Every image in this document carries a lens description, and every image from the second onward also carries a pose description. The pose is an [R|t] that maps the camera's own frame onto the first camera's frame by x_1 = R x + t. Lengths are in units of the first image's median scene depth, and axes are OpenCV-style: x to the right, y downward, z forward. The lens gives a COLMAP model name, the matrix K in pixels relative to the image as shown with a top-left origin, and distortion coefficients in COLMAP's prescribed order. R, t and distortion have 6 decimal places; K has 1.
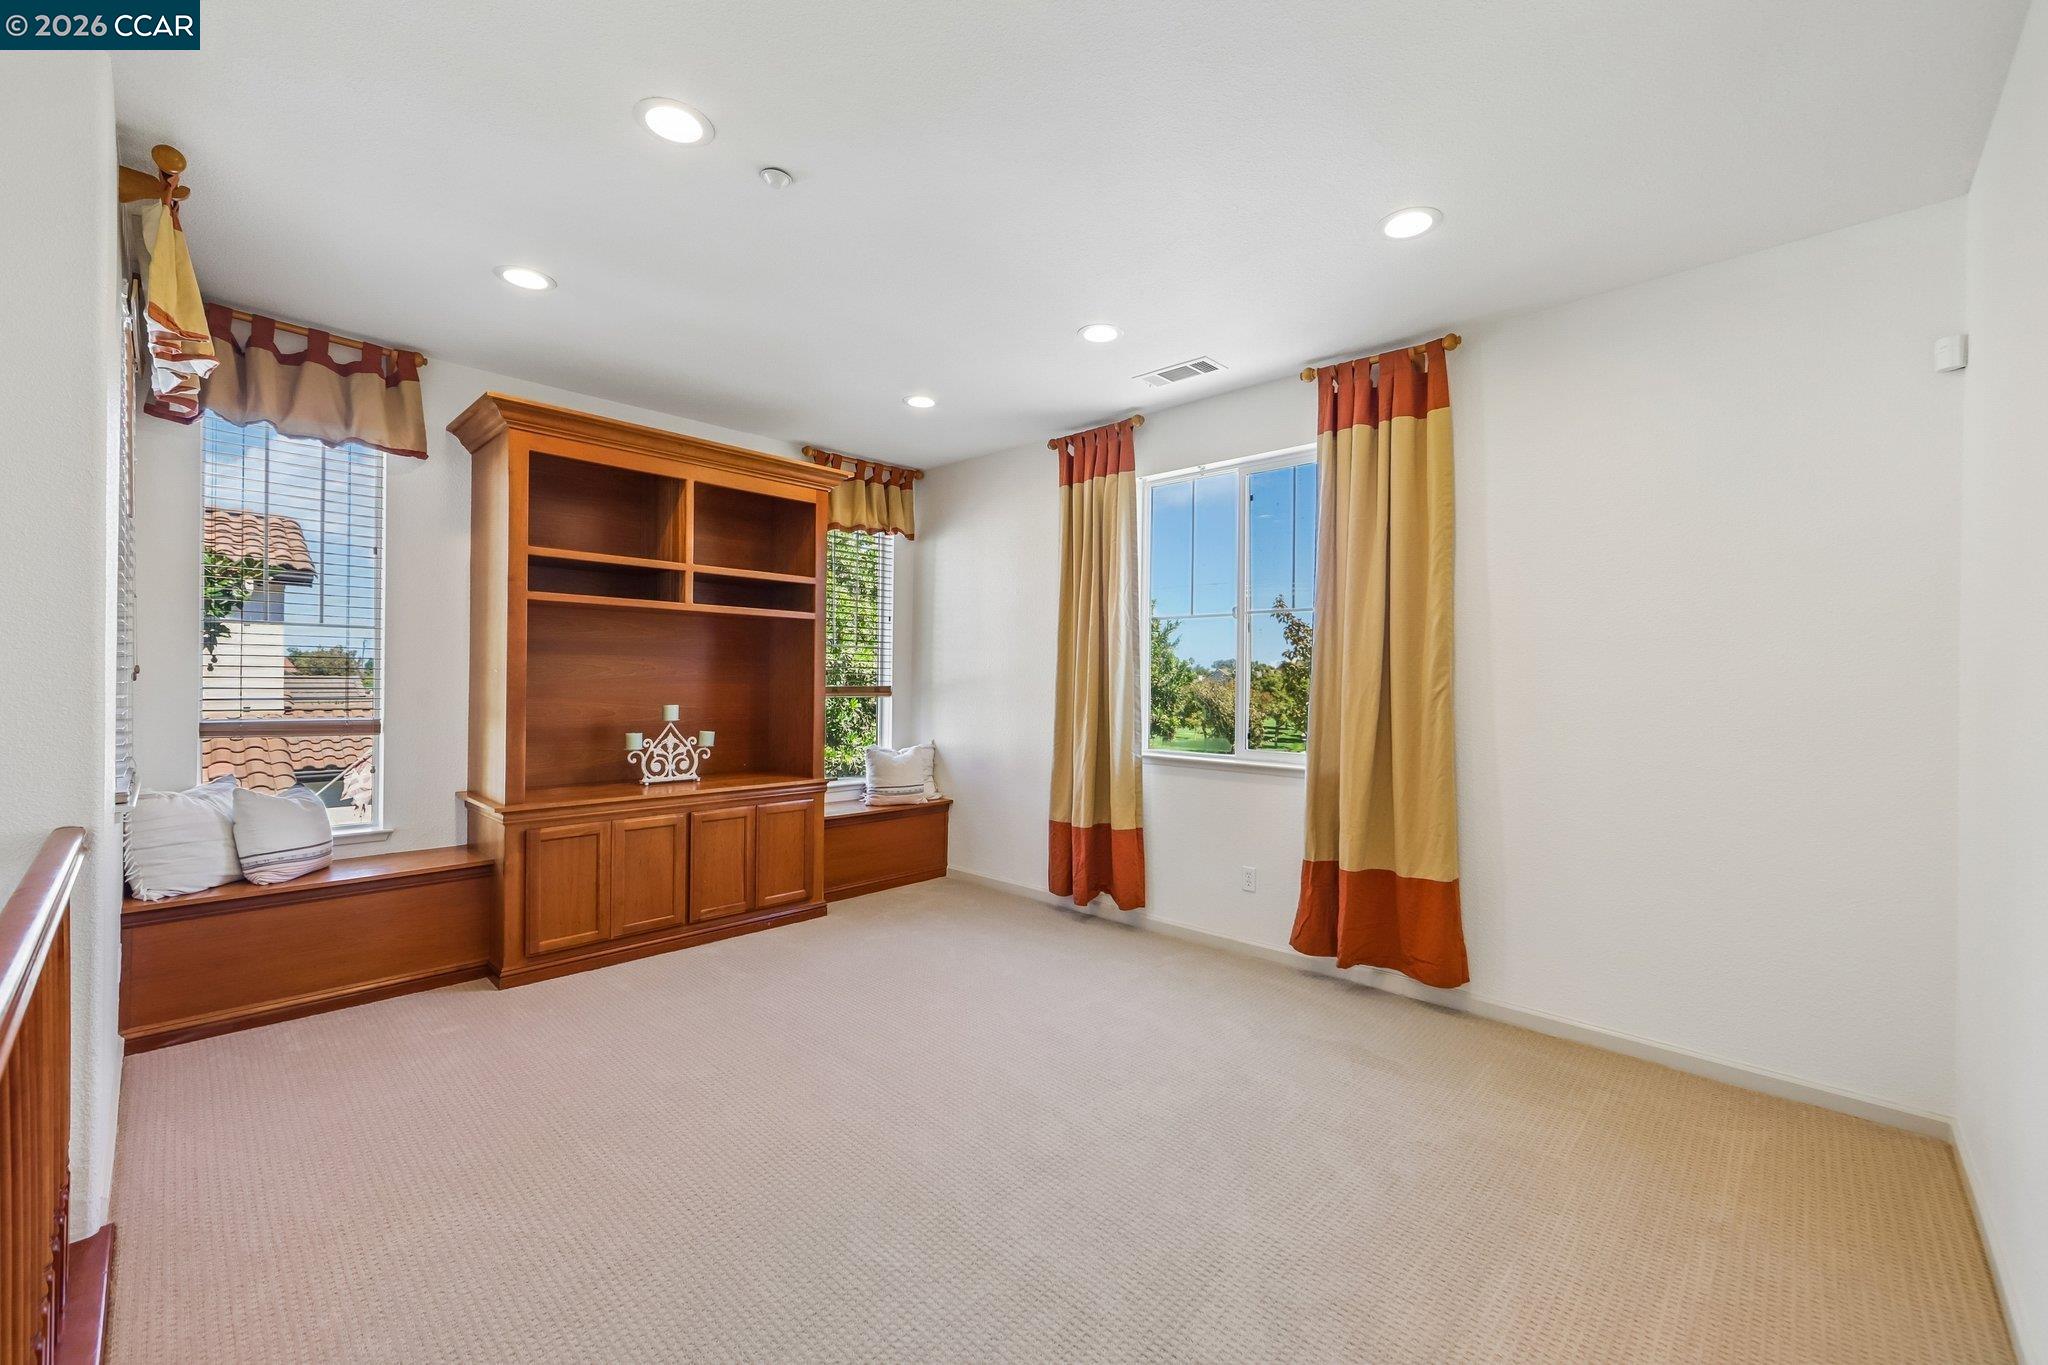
lens RADIAL K [[811.8, 0, 1022.5], [0, 811.8, 675.5], [0, 0, 1]] dist [-0.018153, -0.000079]
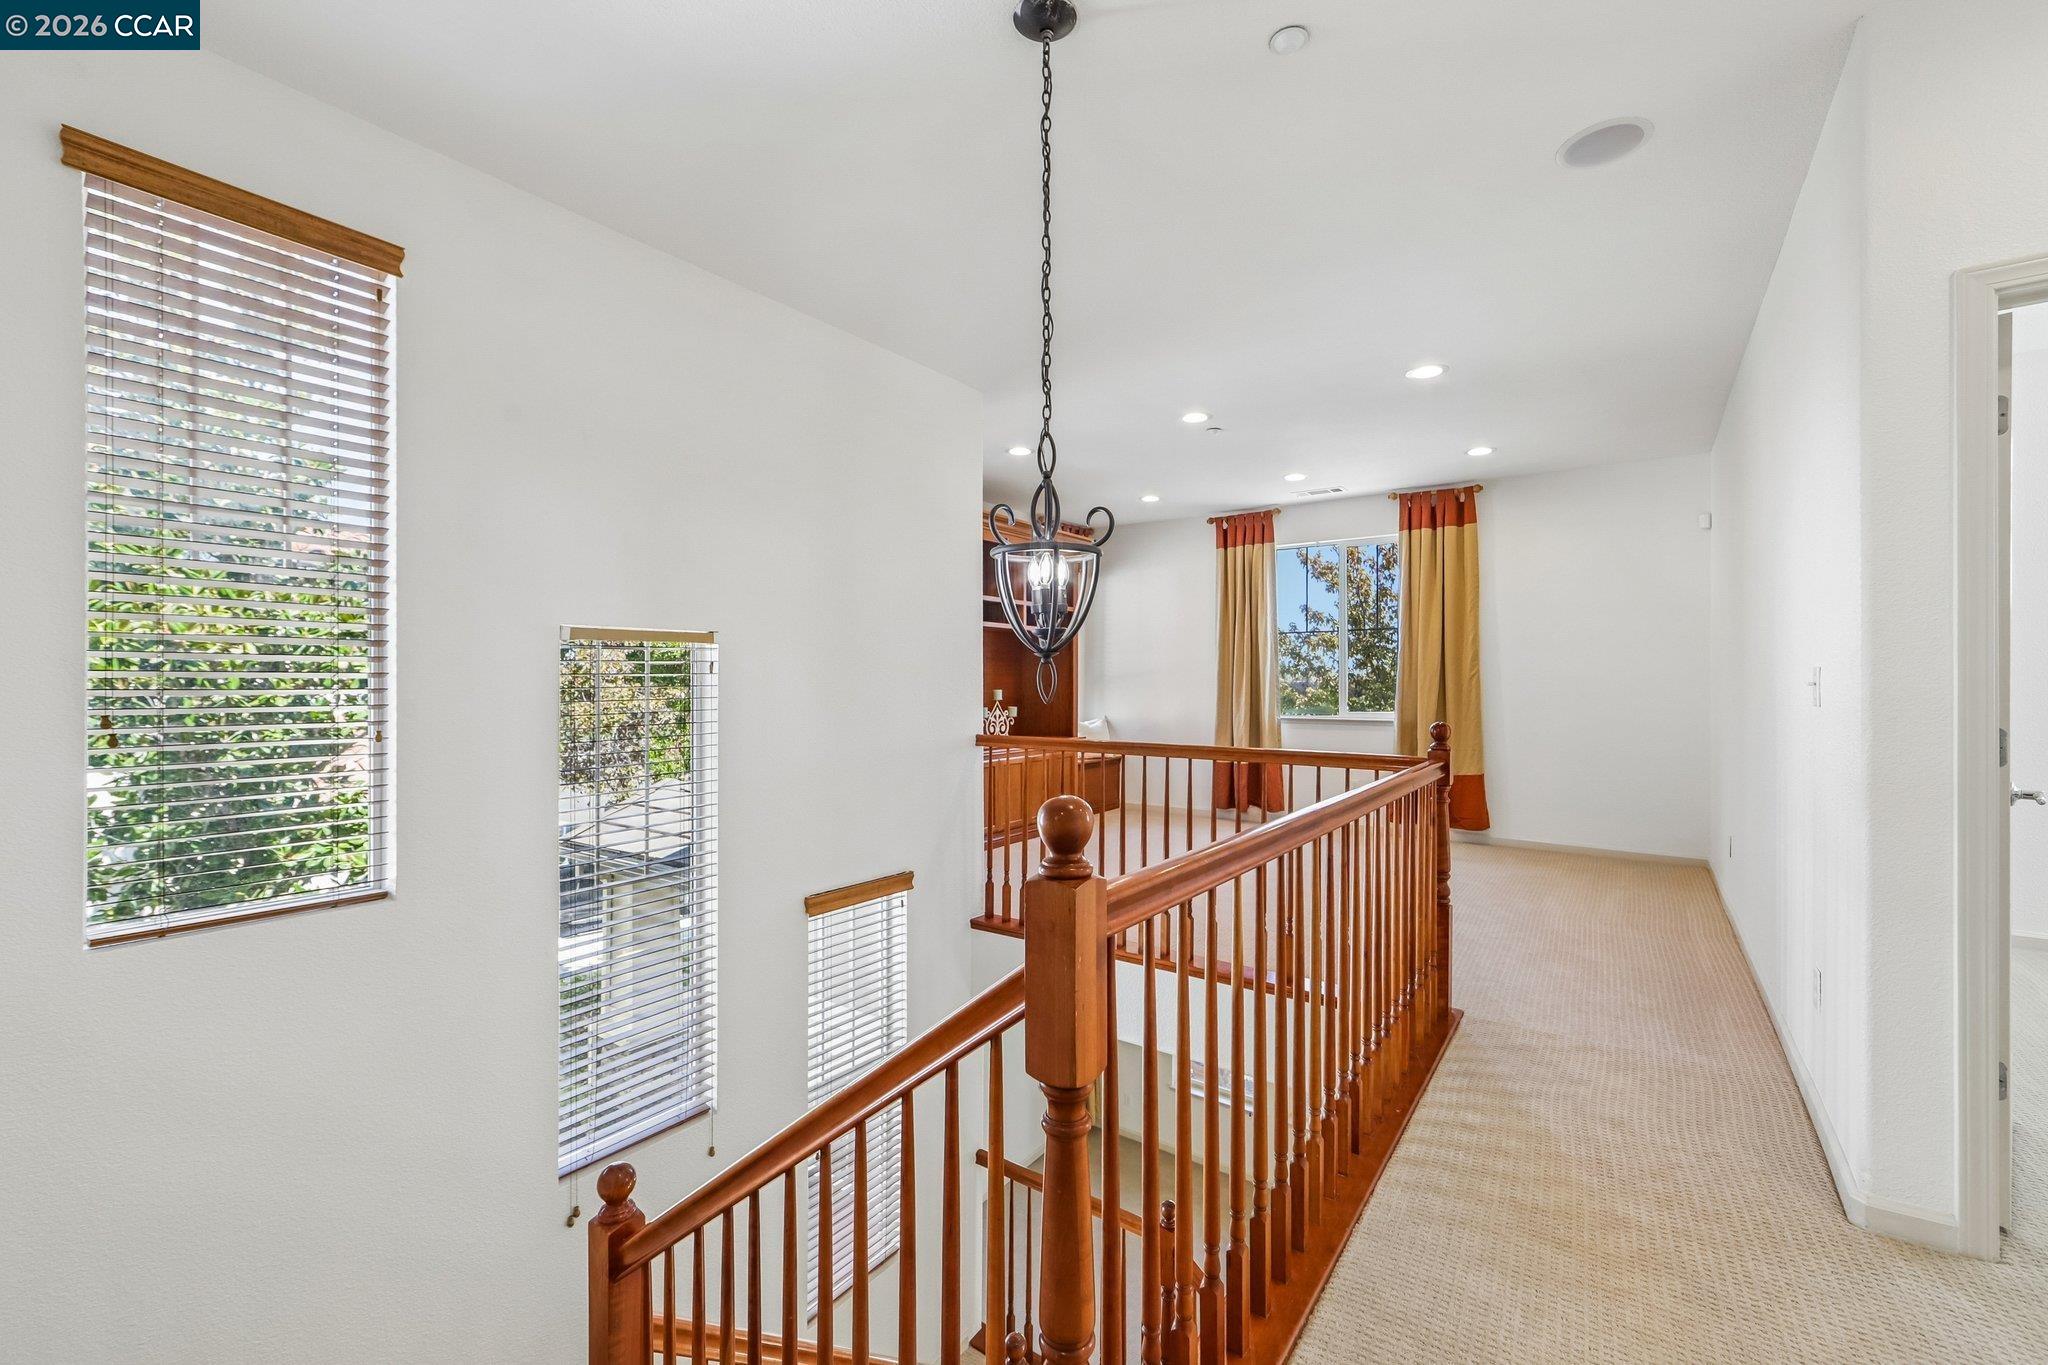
lens RADIAL K [[815.7, 0, 1049.4], [0, 815.7, 675.4], [0, 0, 1]] dist [0.000330, 0.000014]
pose [[0.992658, -0.010321, 0.120511, -0.605627], [0.010807, 0.999936, -0.003383, 0.017261], [-0.120468, 0.004660, 0.992706, -0.672483]]
